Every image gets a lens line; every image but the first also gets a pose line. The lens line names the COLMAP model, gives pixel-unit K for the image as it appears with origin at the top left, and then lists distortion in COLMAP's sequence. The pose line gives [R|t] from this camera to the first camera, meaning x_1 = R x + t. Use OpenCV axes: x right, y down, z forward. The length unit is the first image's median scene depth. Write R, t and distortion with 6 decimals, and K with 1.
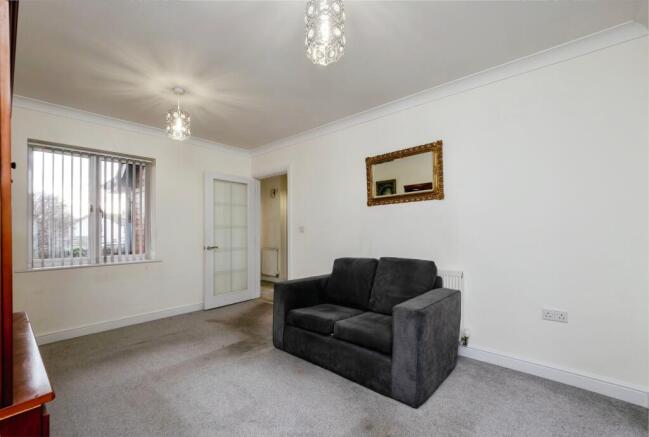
lens RADIAL K [[277.4, 0, 322.8], [0, 277.4, 230.6], [0, 0, 1]] dist [-0.000486, -0.000017]
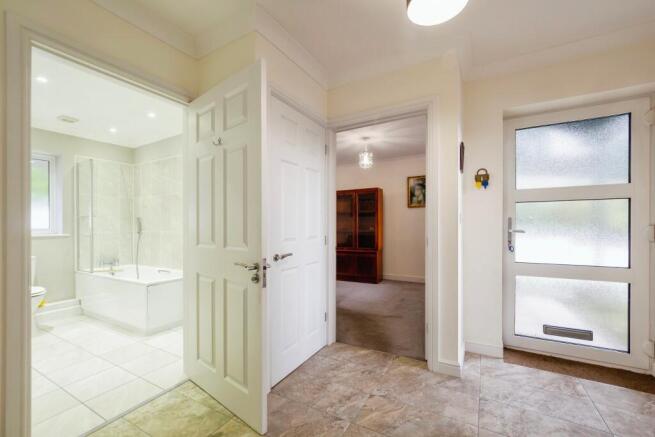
lens RADIAL K [[271.5, 0, 327.2], [0, 271.5, 223.3], [0, 0, 1]] dist [-0.000807, -0.000077]
pose [[-0.975980, 0.008899, -0.217679, 0.048246], [0.011680, 0.999866, -0.011494, 0.008217], [0.217547, -0.013760, -0.975953, 2.378571]]
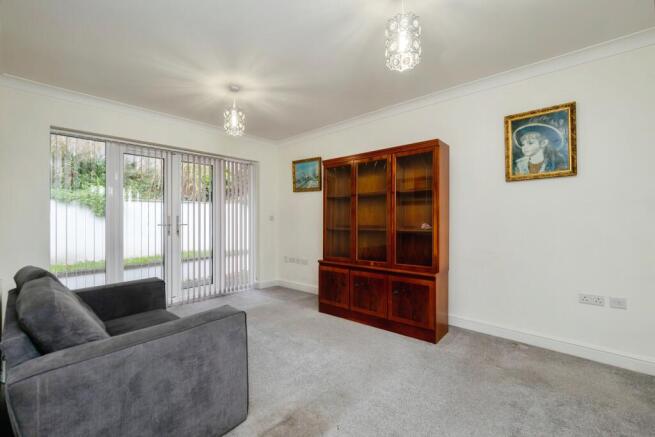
lens RADIAL K [[271.5, 0, 327.2], [0, 271.5, 223.3], [0, 0, 1]] dist [-0.000807, -0.000077]
pose [[-0.999835, 0.013146, -0.012507, -0.330080], [0.013045, 0.999882, 0.008125, 0.007420], [0.012612, 0.007961, -0.999889, 1.498744]]
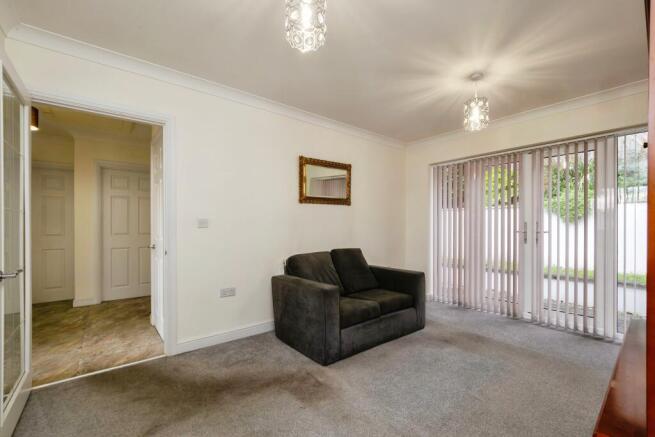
lens RADIAL K [[280.8, 0, 325.9], [0, 280.8, 229.3], [0, 0, 1]] dist [-0.010855, -0.000145]
pose [[0.164217, -0.003177, 0.986419, -0.959285], [-0.009116, 0.999947, 0.004738, 0.004539], [-0.986382, -0.009770, 0.164179, 0.826219]]
